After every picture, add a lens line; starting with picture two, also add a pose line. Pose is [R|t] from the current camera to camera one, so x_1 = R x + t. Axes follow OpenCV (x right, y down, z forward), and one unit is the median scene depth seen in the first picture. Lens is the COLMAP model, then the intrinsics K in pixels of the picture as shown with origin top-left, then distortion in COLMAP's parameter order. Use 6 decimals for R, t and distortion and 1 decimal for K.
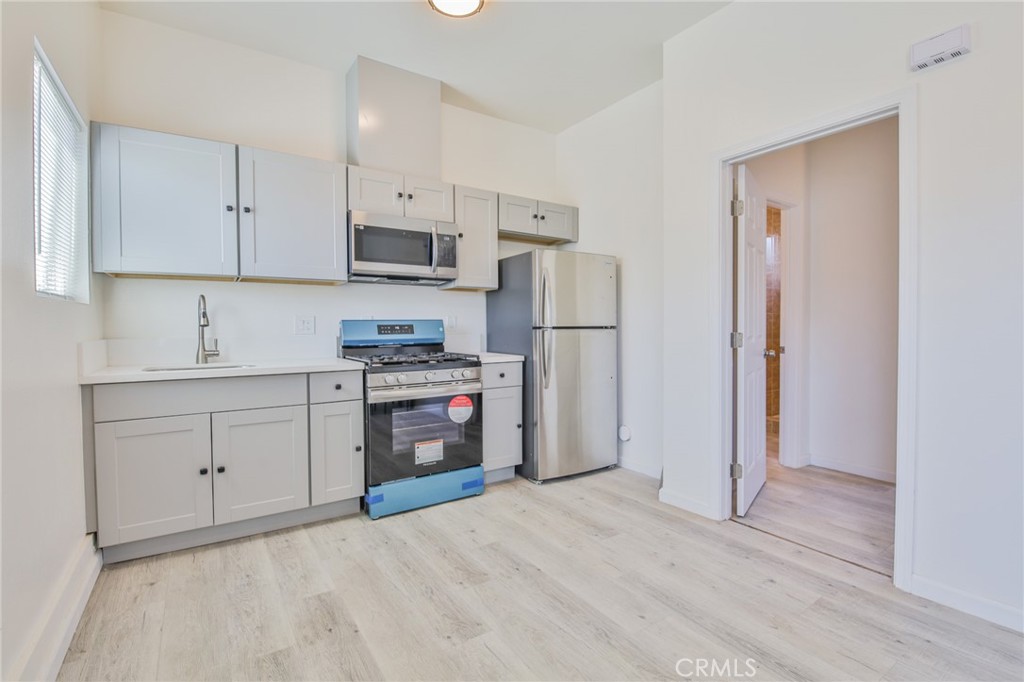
lens RADIAL K [[466.9, 0, 513.3], [0, 466.9, 335.2], [0, 0, 1]] dist [-0.001553, -0.010936]
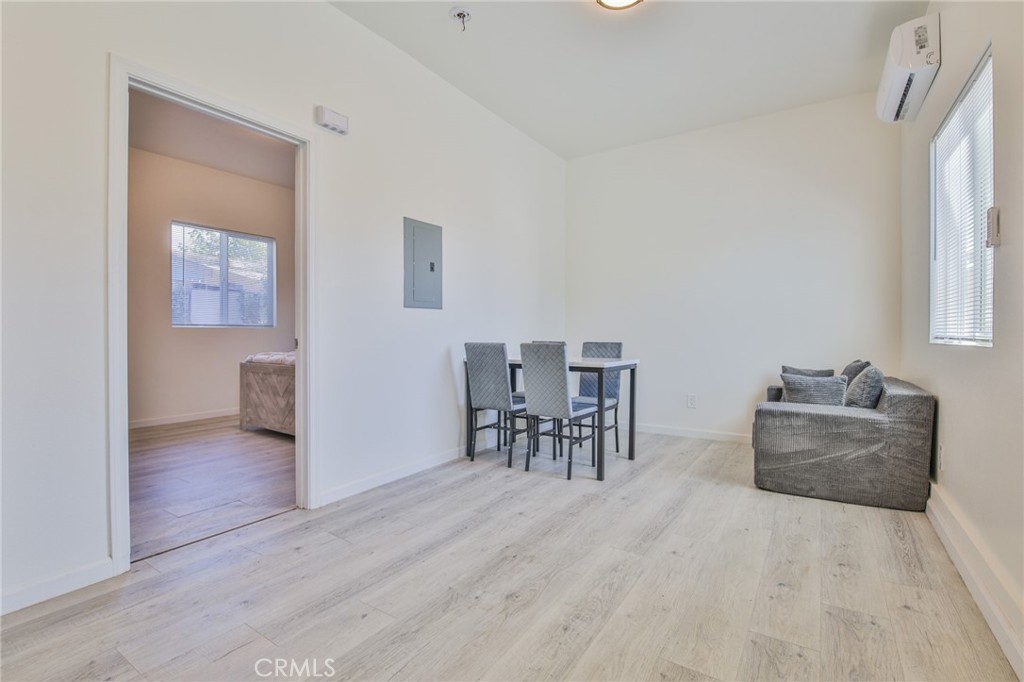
lens RADIAL K [[466.9, 0, 513.3], [0, 466.9, 335.2], [0, 0, 1]] dist [-0.001553, -0.010936]
pose [[-0.389833, -0.001257, 0.920885, -0.584656], [0.018186, 0.999794, 0.009063, 0.048854], [-0.920706, 0.020280, -0.389730, 0.937159]]
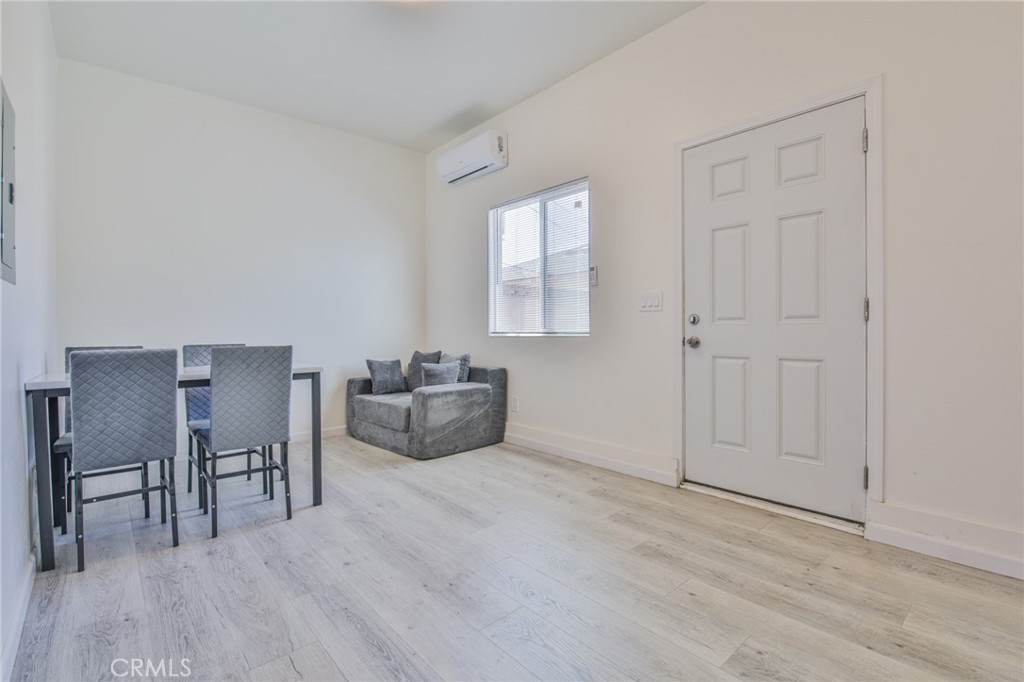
lens RADIAL K [[466.9, 0, 513.3], [0, 466.9, 335.2], [0, 0, 1]] dist [-0.001553, -0.010936]
pose [[-0.990666, 0.013354, -0.135656, 0.332054], [0.009384, 0.999510, 0.029858, 0.038320], [0.135988, 0.028306, -0.990306, 1.426179]]
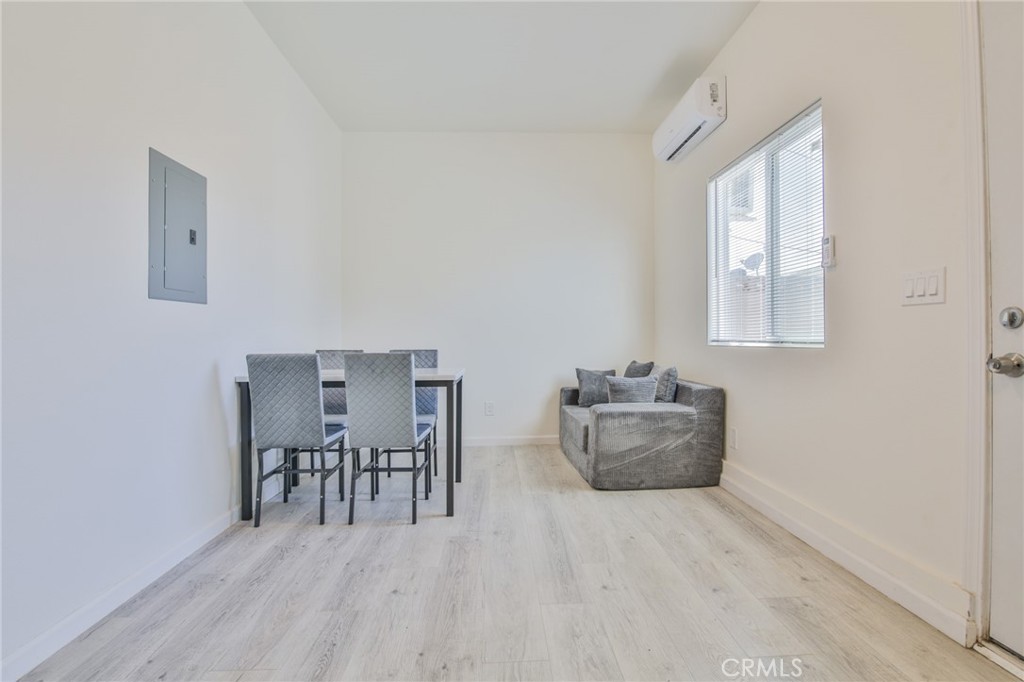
lens RADIAL K [[466.9, 0, 513.3], [0, 466.9, 335.2], [0, 0, 1]] dist [-0.001553, -0.010936]
pose [[-0.852416, 0.011691, 0.522733, -0.111552], [0.018885, 0.999786, 0.008435, 0.043406], [-0.522523, 0.017062, -0.852455, 1.073431]]
